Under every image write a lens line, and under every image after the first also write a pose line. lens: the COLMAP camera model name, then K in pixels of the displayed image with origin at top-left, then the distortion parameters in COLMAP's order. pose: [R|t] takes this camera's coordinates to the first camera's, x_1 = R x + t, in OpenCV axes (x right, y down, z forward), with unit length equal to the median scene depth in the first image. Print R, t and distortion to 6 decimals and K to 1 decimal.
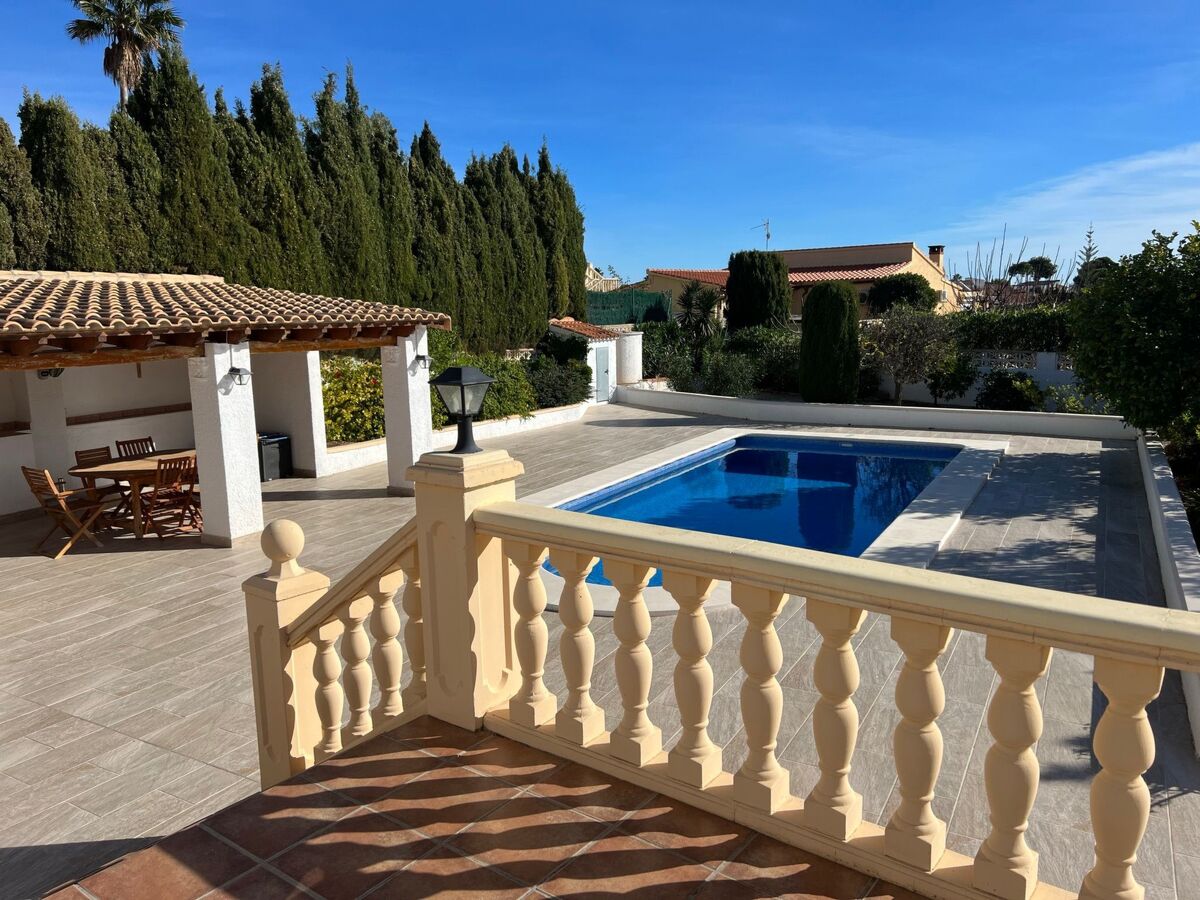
lens RADIAL K [[913.3, 0, 592.2], [0, 913.3, 452.8], [0, 0, 1]] dist [0.061783, -0.073235]
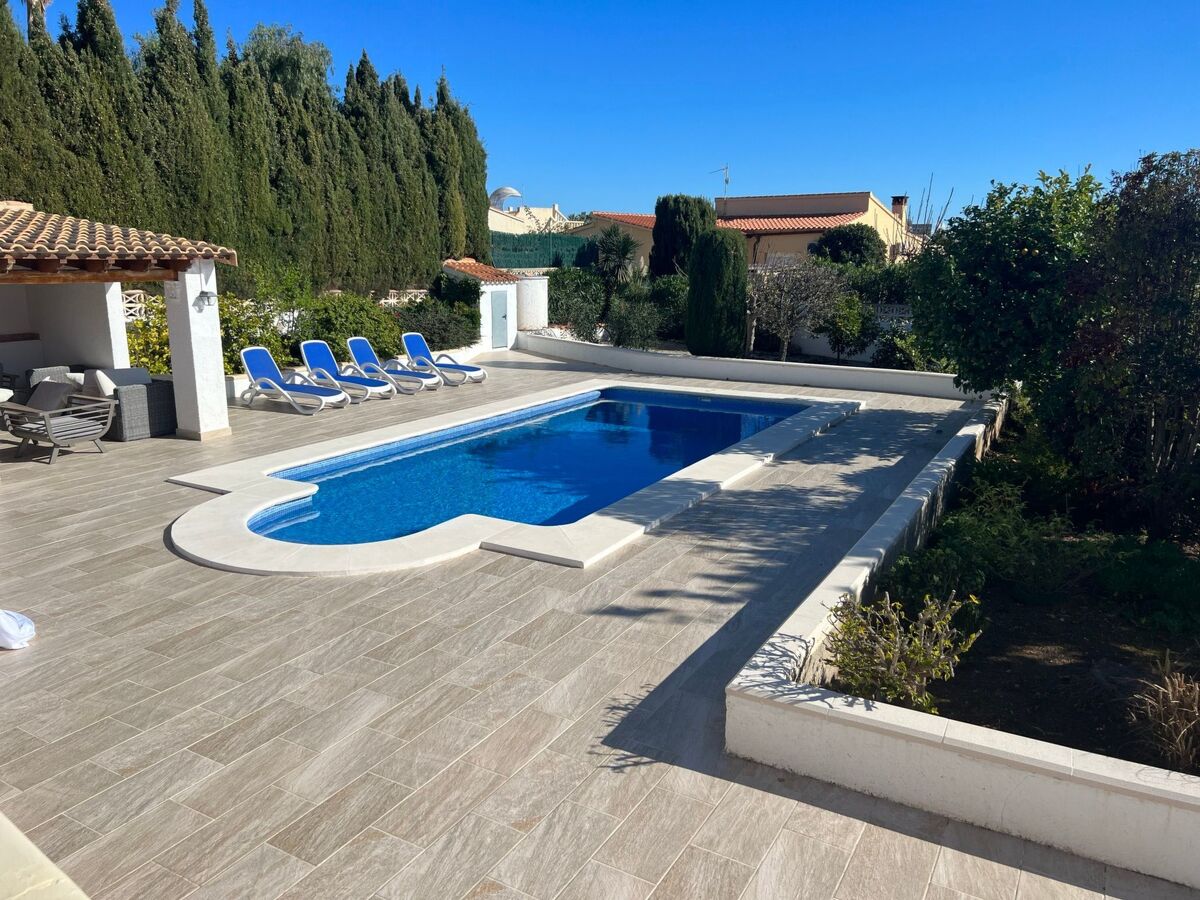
lens RADIAL K [[918.7, 0, 600.0], [0, 918.7, 450.0], [0, 0, 1]] dist [0.017361, -0.001989]
pose [[0.999529, 0.029188, -0.009495, 0.149151], [-0.028632, 0.998124, 0.054124, -0.004076], [0.011057, -0.053827, 0.998489, 0.028670]]
